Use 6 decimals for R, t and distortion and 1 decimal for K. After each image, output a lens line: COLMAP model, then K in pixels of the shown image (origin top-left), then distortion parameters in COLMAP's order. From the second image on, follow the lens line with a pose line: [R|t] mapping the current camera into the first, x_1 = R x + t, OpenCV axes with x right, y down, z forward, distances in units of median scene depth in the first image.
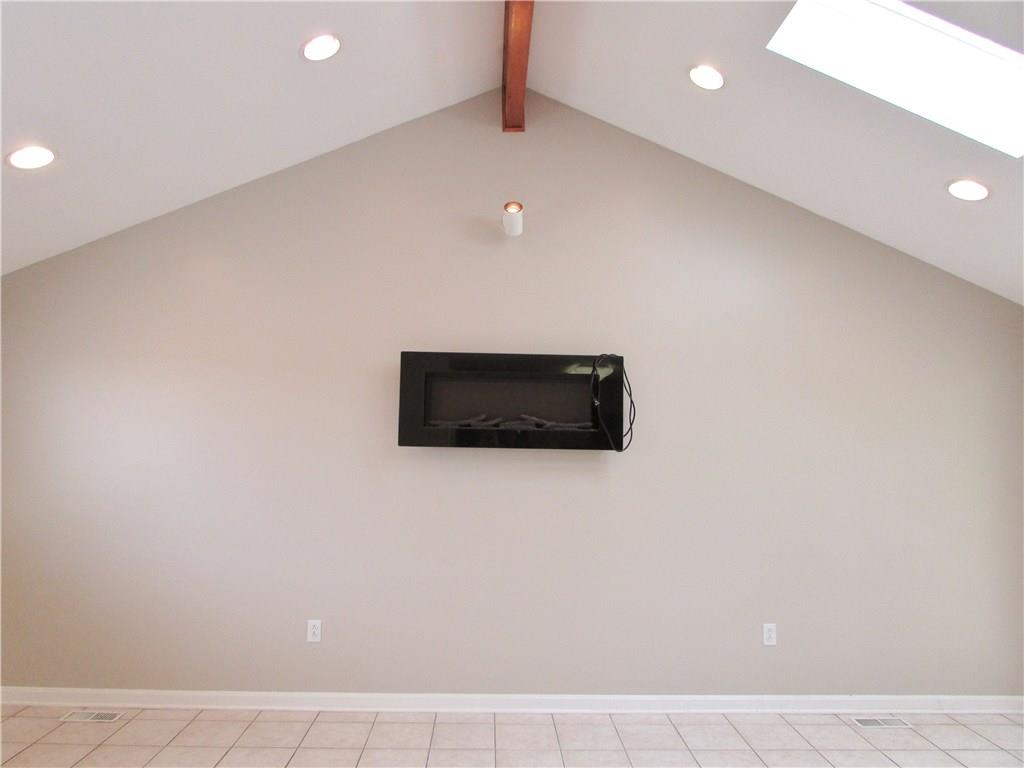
lens RADIAL K [[718.5, 0, 513.3], [0, 718.5, 385.4], [0, 0, 1]] dist [-0.046718, 0.027851]
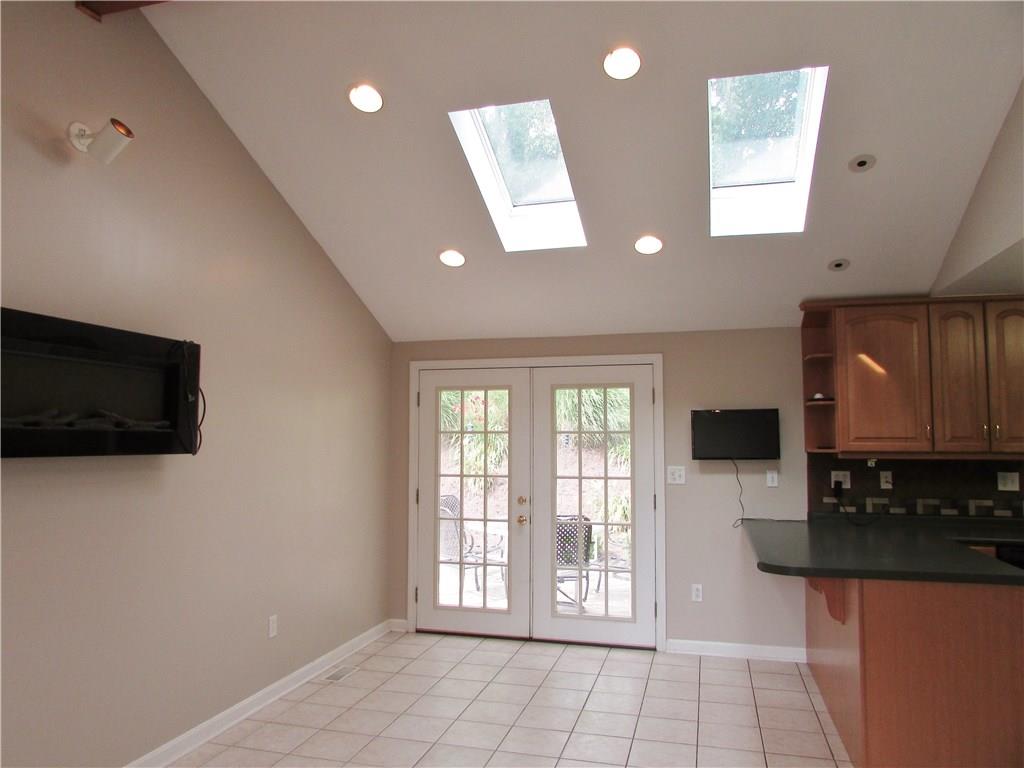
lens RADIAL K [[718.5, 0, 509.1], [0, 718.5, 375.7], [0, 0, 1]] dist [-0.046718, 0.027851]
pose [[0.290456, 0.065581, 0.954639, -0.565421], [-0.071815, 0.996329, -0.046594, 0.010226], [-0.954190, -0.055024, 0.294099, 0.393164]]
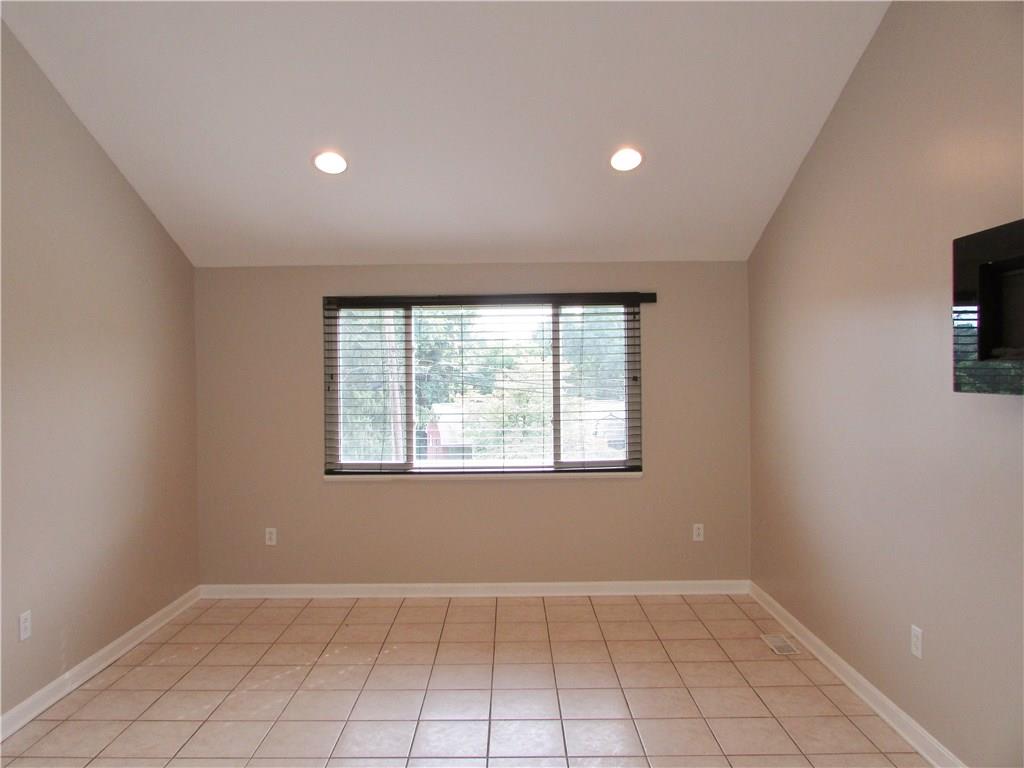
lens RADIAL K [[718.5, 0, 509.8], [0, 718.5, 383.3], [0, 0, 1]] dist [-0.046718, 0.027851]
pose [[-0.028704, -0.010736, -0.999530, 0.462834], [0.082050, 0.996543, -0.013060, 0.055755], [0.996215, -0.082386, -0.027723, 0.624930]]
